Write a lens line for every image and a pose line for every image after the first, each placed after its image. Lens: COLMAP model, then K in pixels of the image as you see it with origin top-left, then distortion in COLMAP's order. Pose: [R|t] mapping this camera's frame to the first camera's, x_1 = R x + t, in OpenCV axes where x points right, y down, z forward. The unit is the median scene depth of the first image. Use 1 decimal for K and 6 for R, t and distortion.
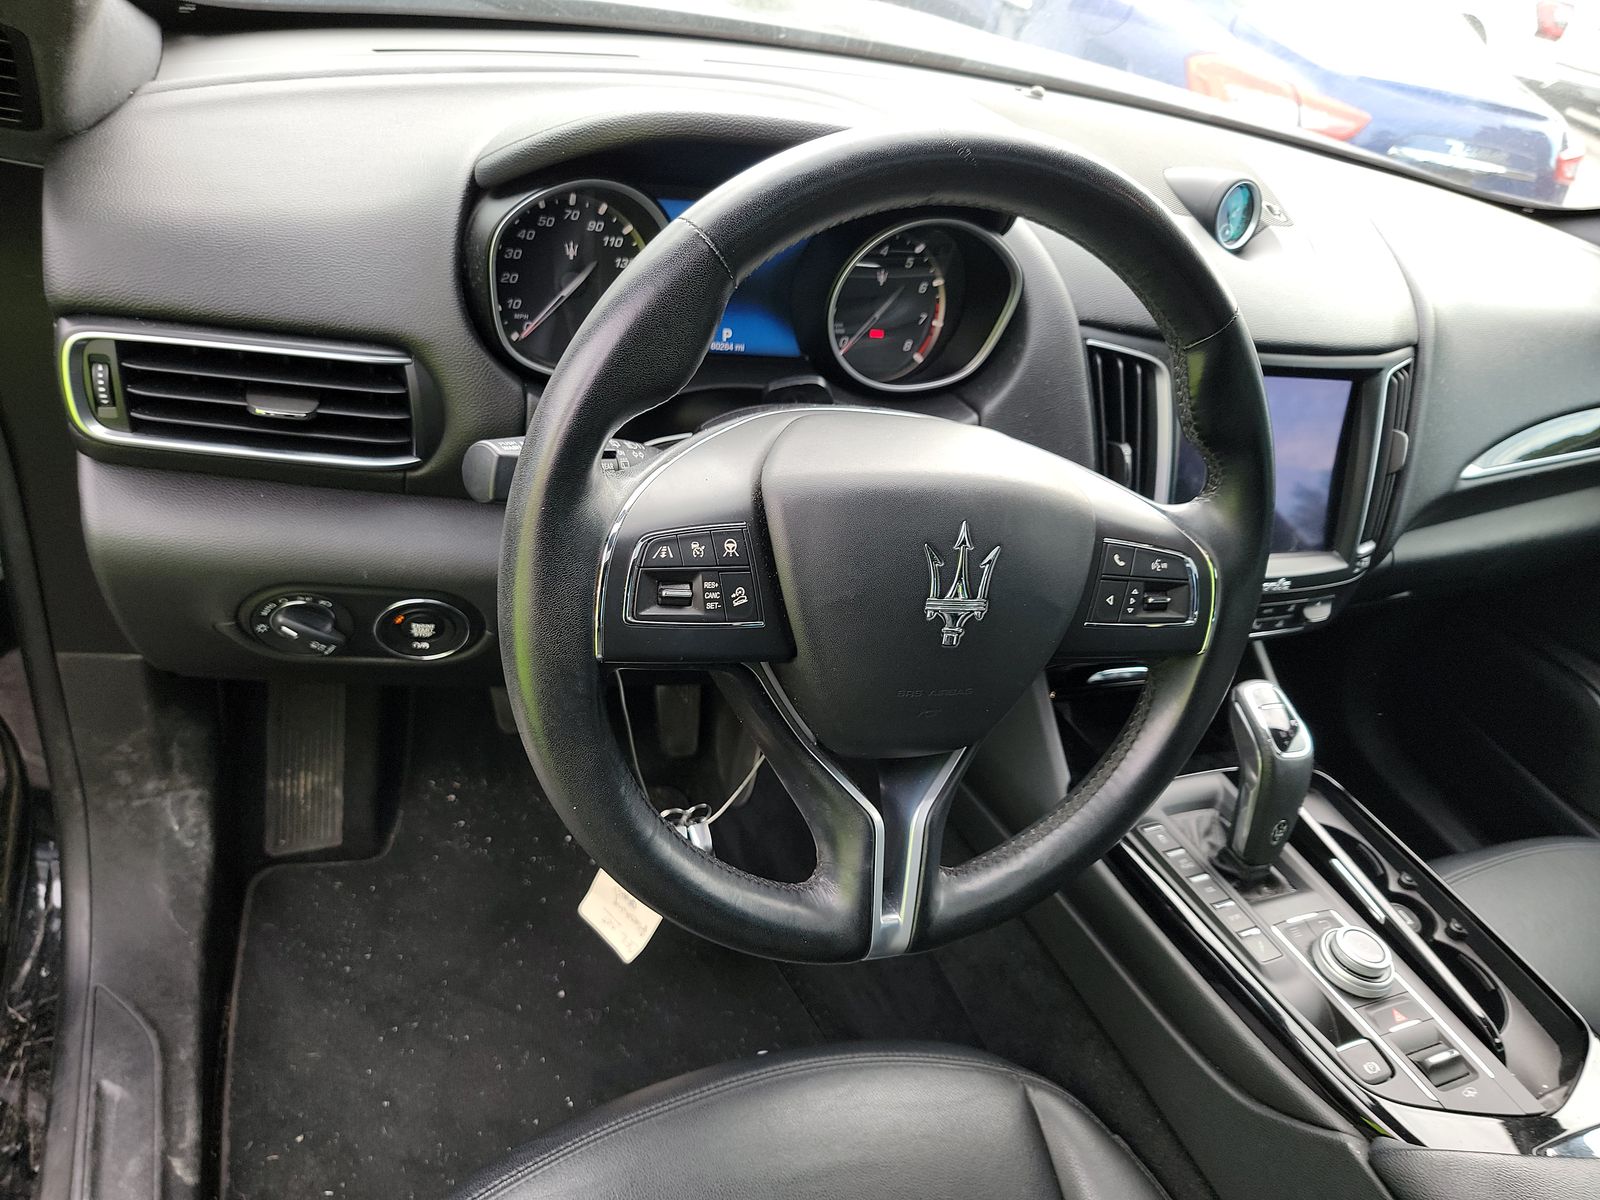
lens RADIAL K [[1171.2, 0, 803.8], [0, 1171.2, 567.6], [0, 0, 1]] dist [0.087466, -0.077505]
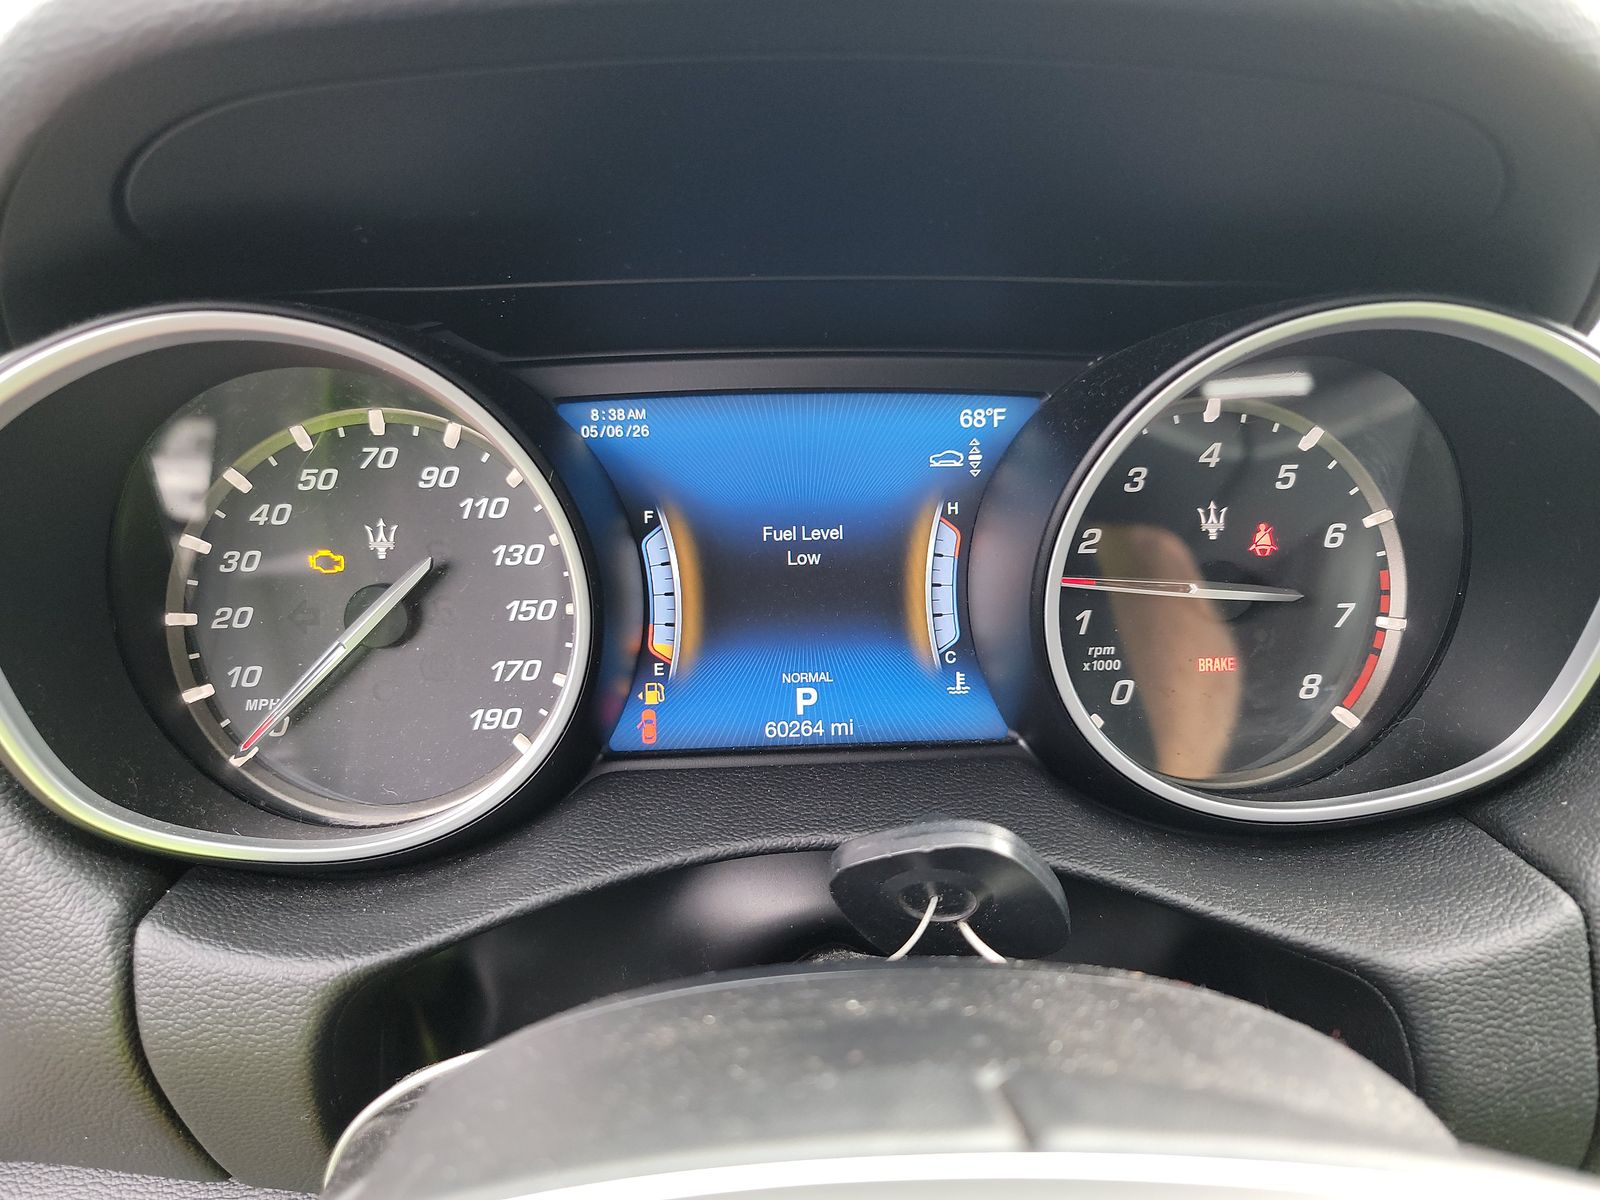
lens RADIAL K [[1171.2, 0, 803.8], [0, 1171.2, 567.6], [0, 0, 1]] dist [0.087466, -0.077505]
pose [[0.934464, -0.105151, -0.340178, 0.072255], [0.015030, 0.966196, -0.257370, -0.134301], [0.355741, 0.235390, 0.904456, 0.608438]]
